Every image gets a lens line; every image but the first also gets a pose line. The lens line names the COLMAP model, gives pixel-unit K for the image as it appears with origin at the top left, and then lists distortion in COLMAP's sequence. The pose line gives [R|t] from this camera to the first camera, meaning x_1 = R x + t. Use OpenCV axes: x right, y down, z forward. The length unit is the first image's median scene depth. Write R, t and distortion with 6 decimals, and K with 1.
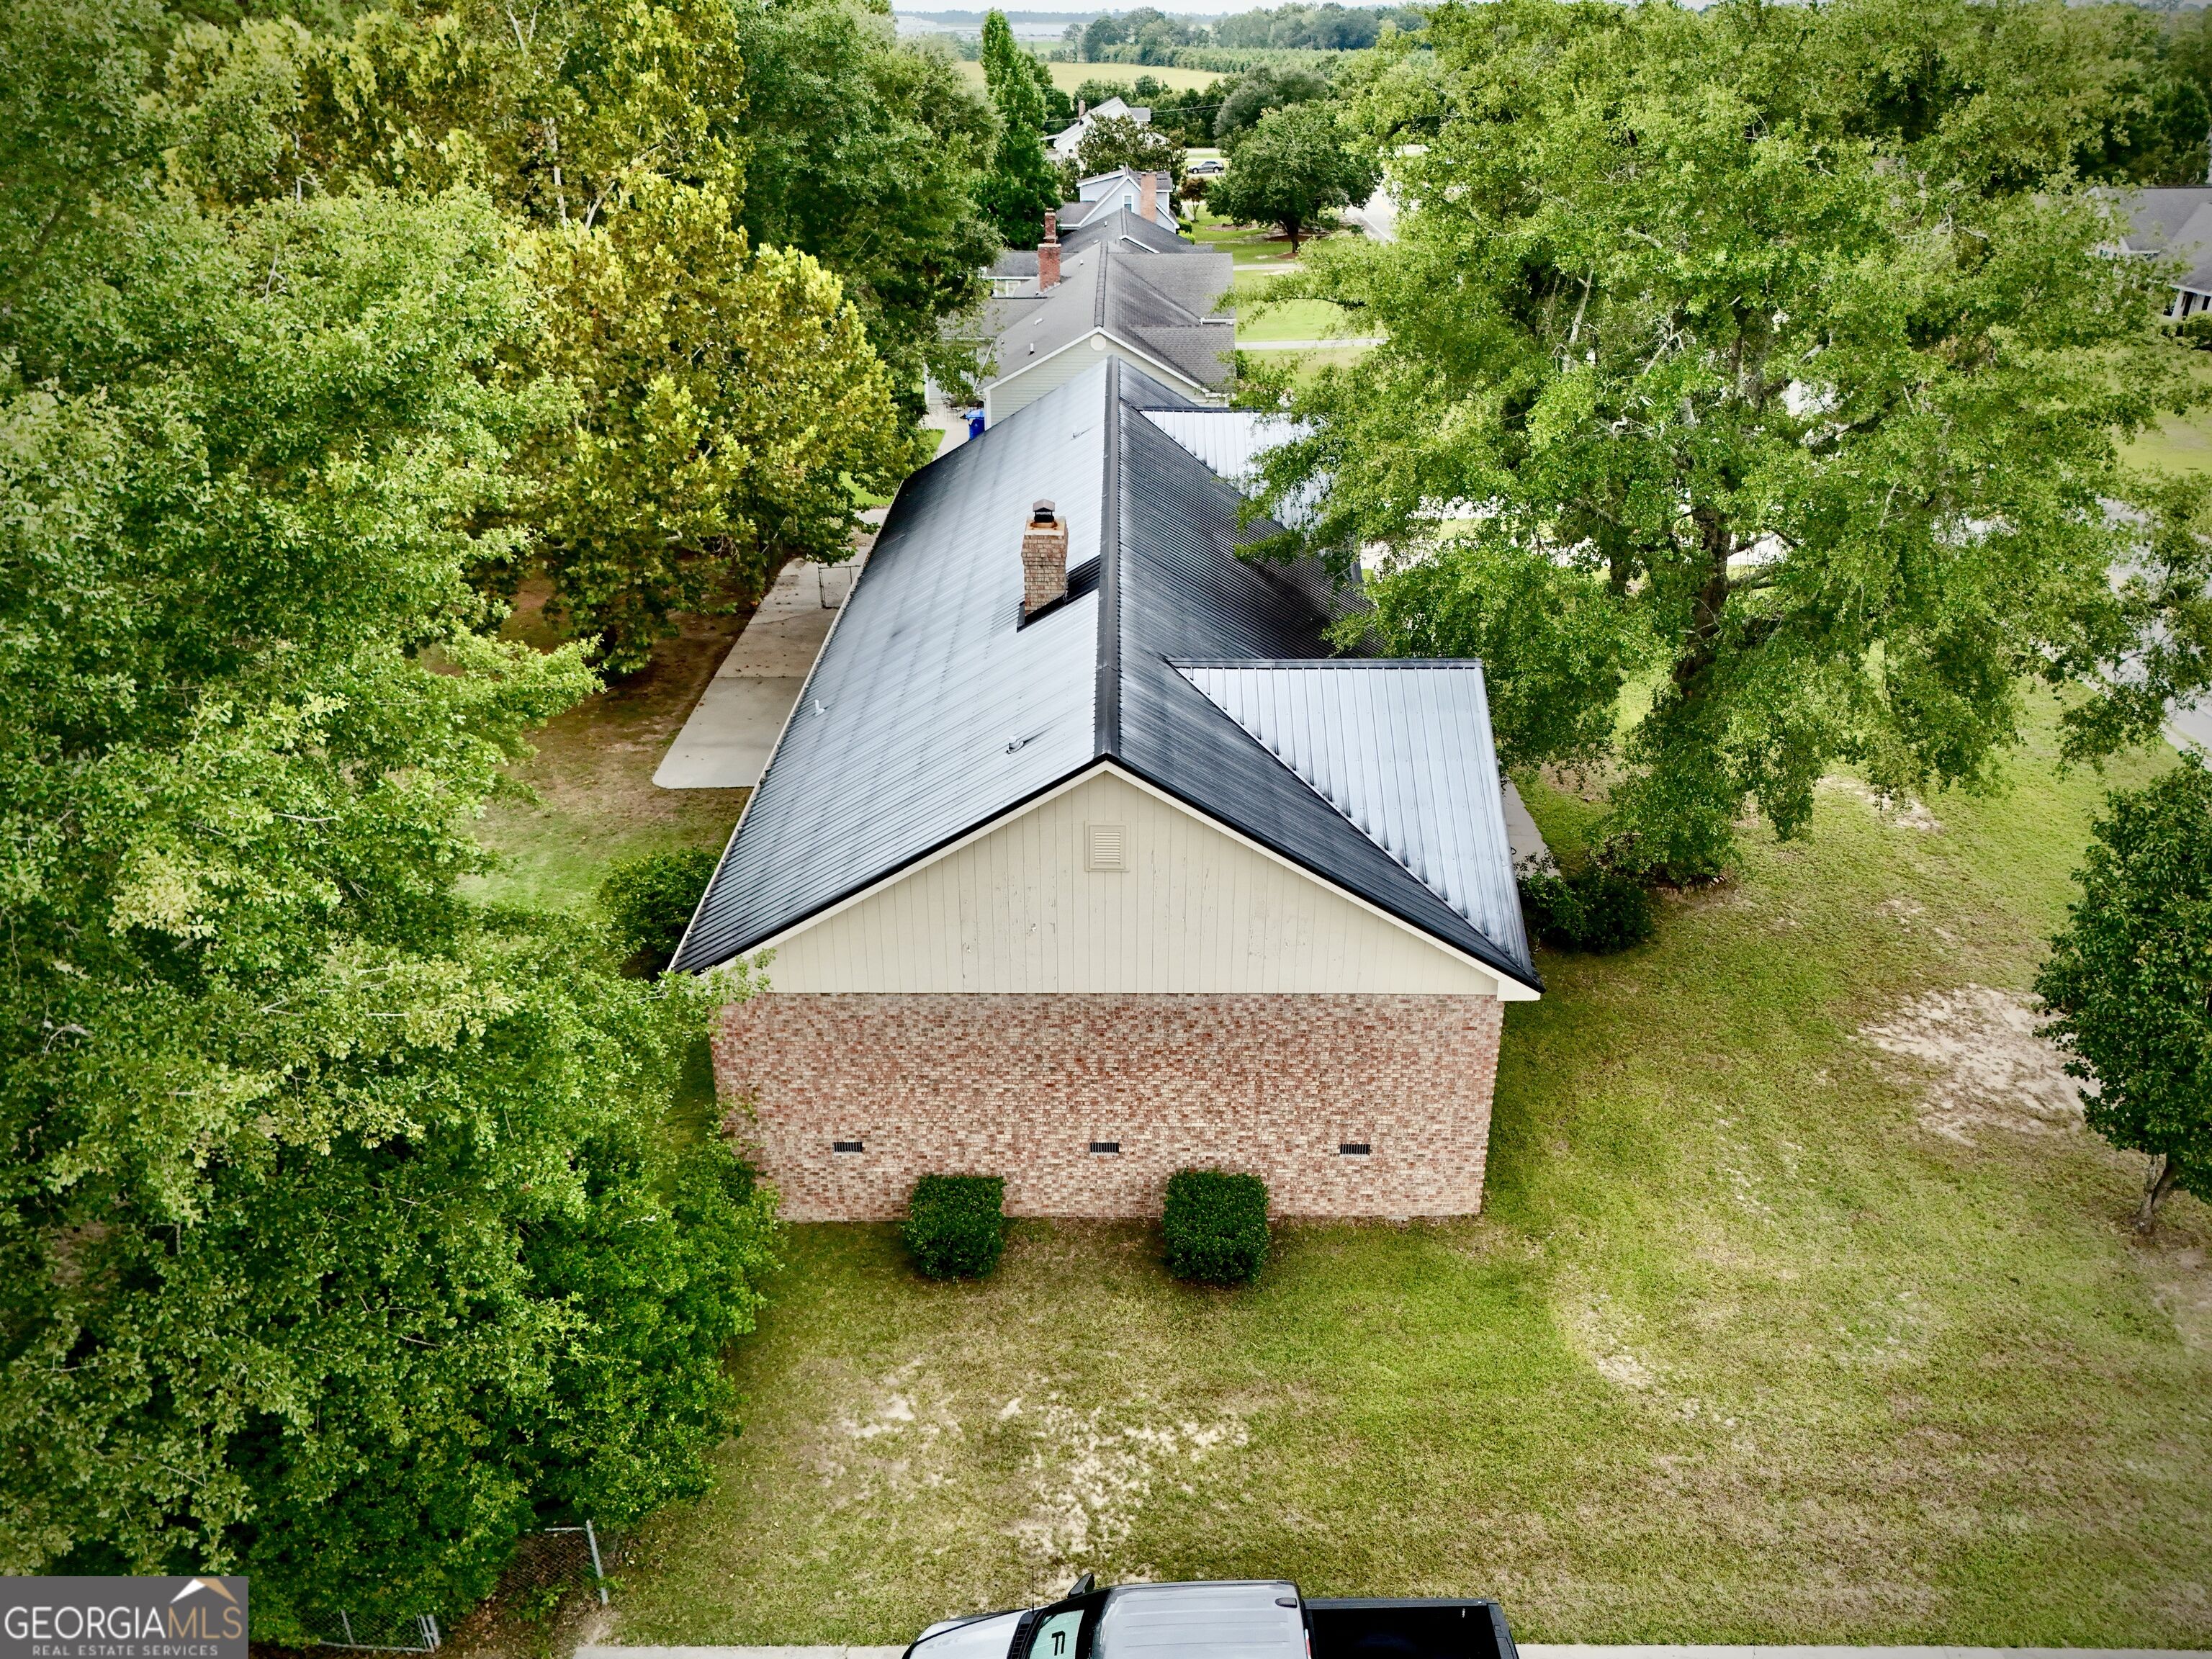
lens RADIAL K [[1668.6, 0, 1116.5], [0, 1668.6, 830.6], [0, 0, 1]] dist [0.047880, -0.035302]
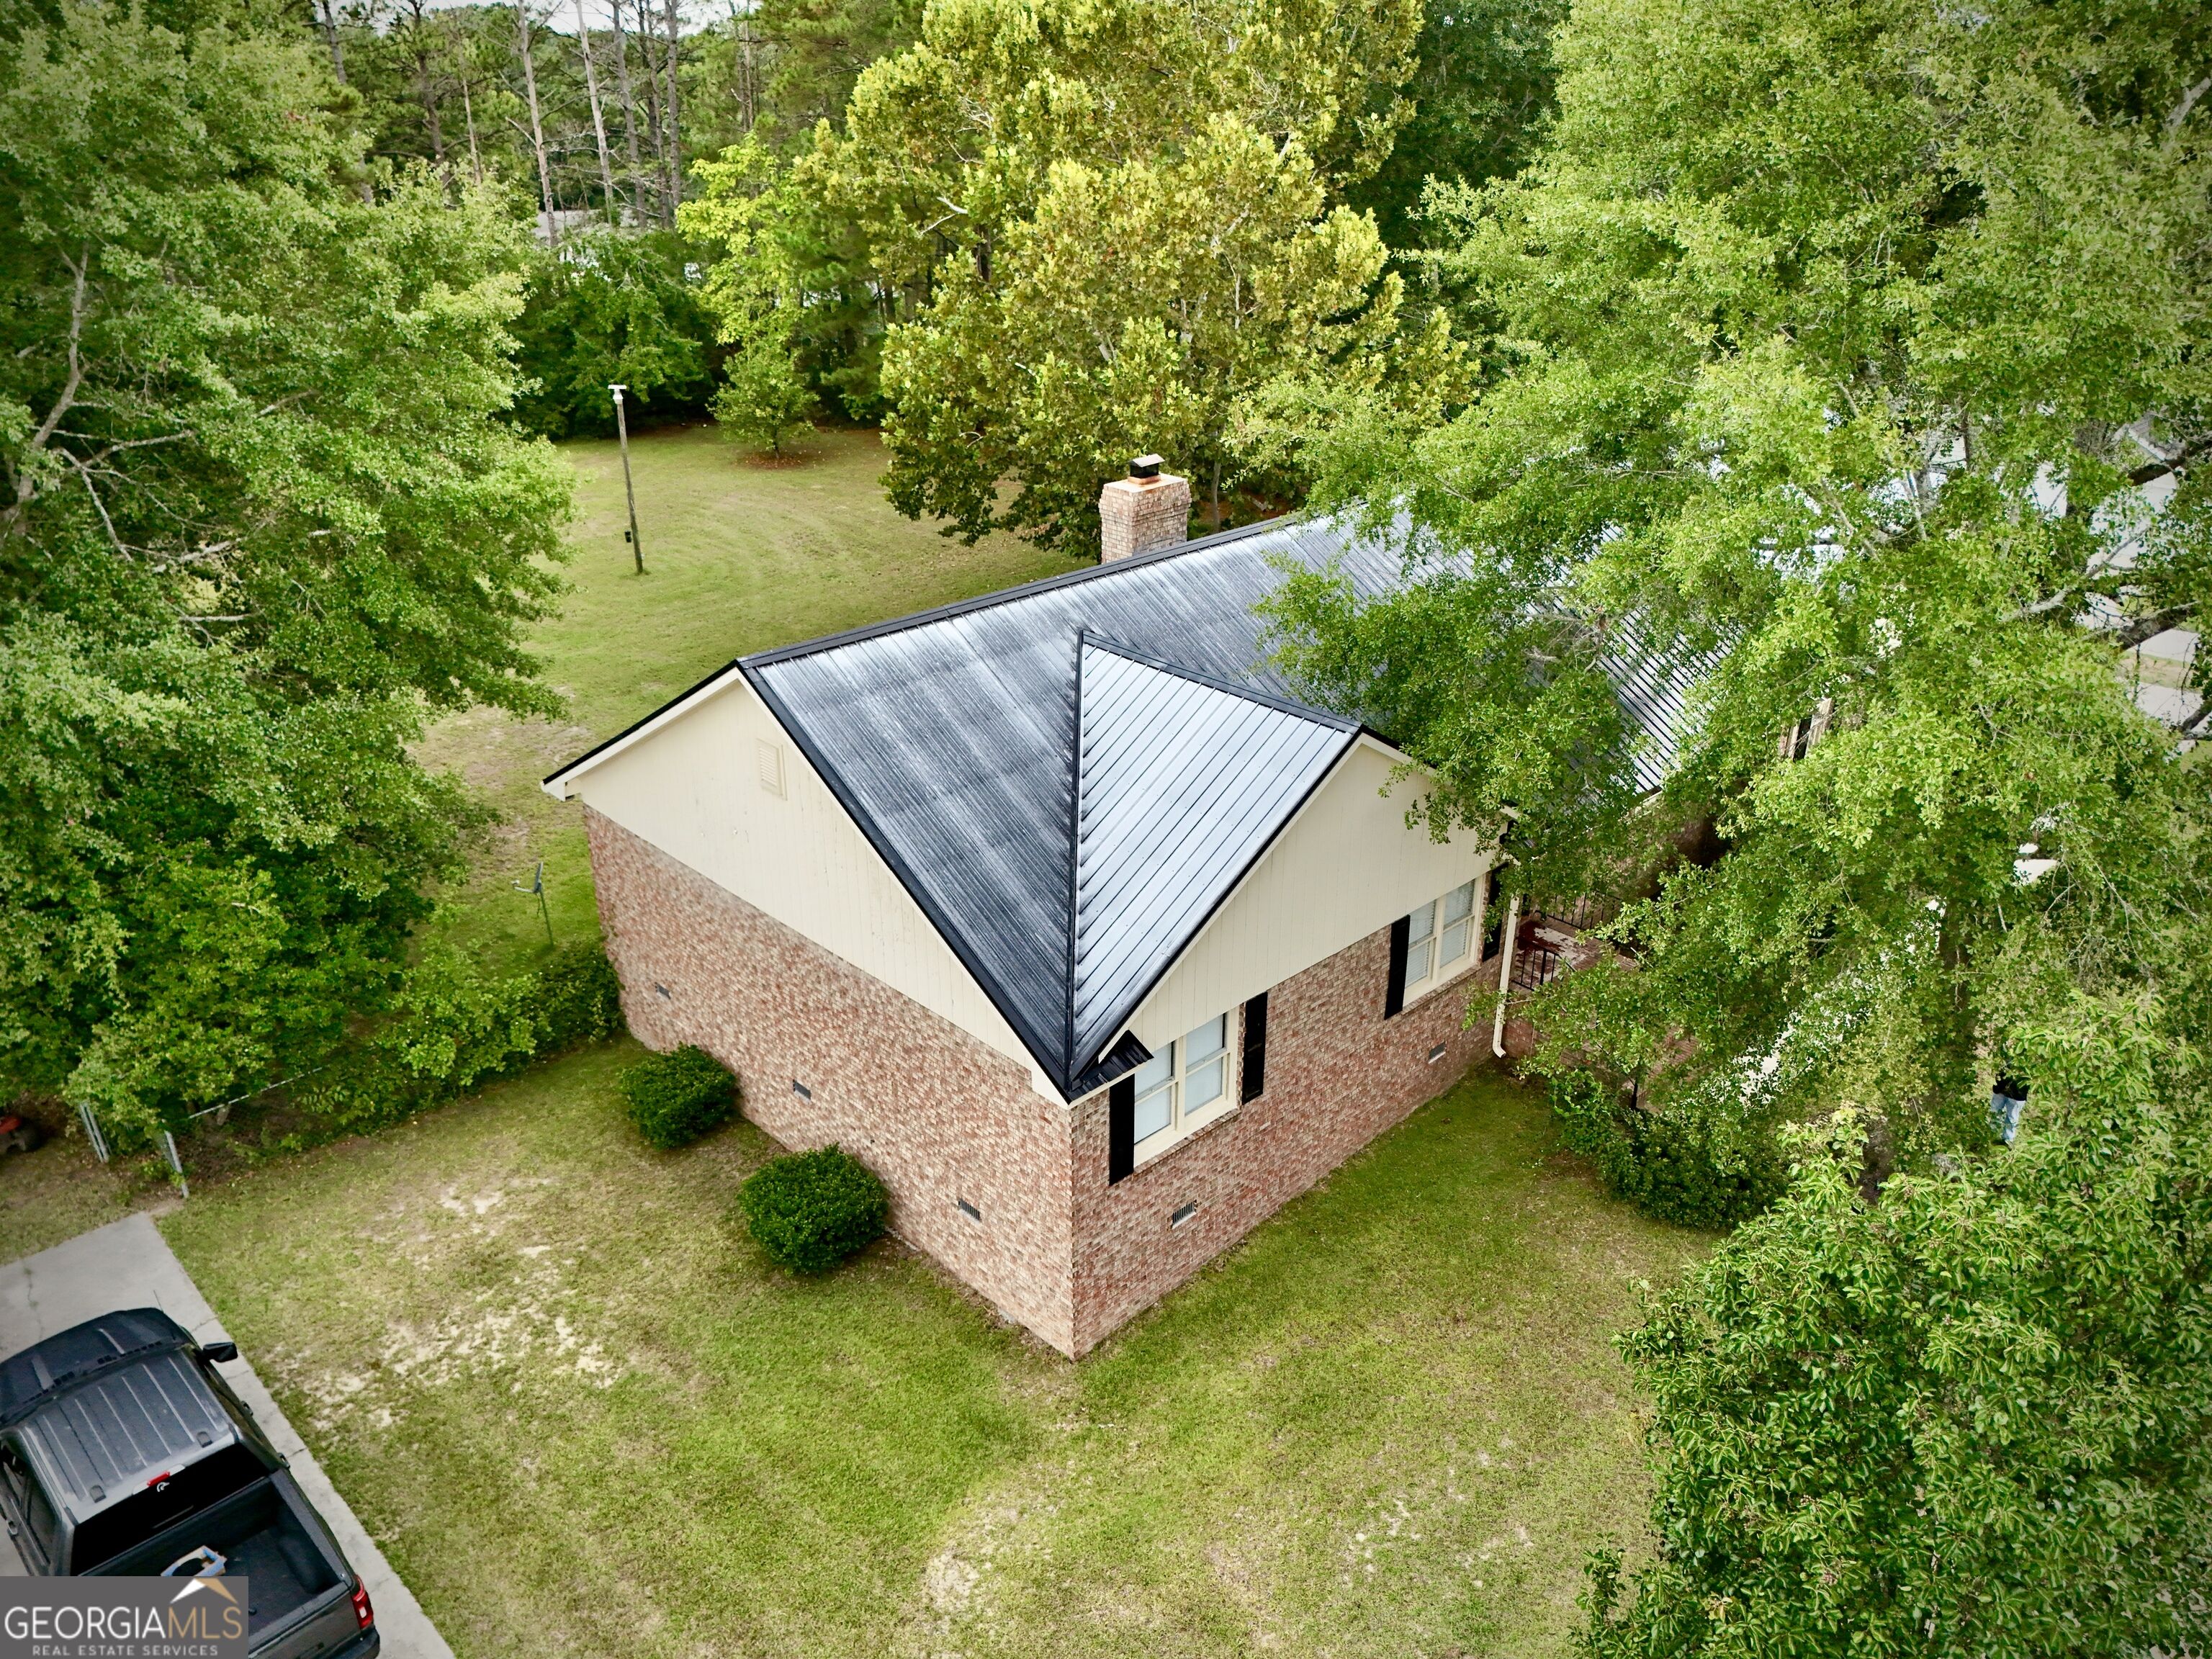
lens RADIAL K [[1668.6, 0, 1116.5], [0, 1668.6, 830.6], [0, 0, 1]] dist [0.047880, -0.035302]
pose [[0.688504, 0.301037, -0.659802, 0.740198], [-0.311232, 0.944391, 0.106111, -0.114438], [0.655055, 0.132293, 0.743910, 0.401252]]
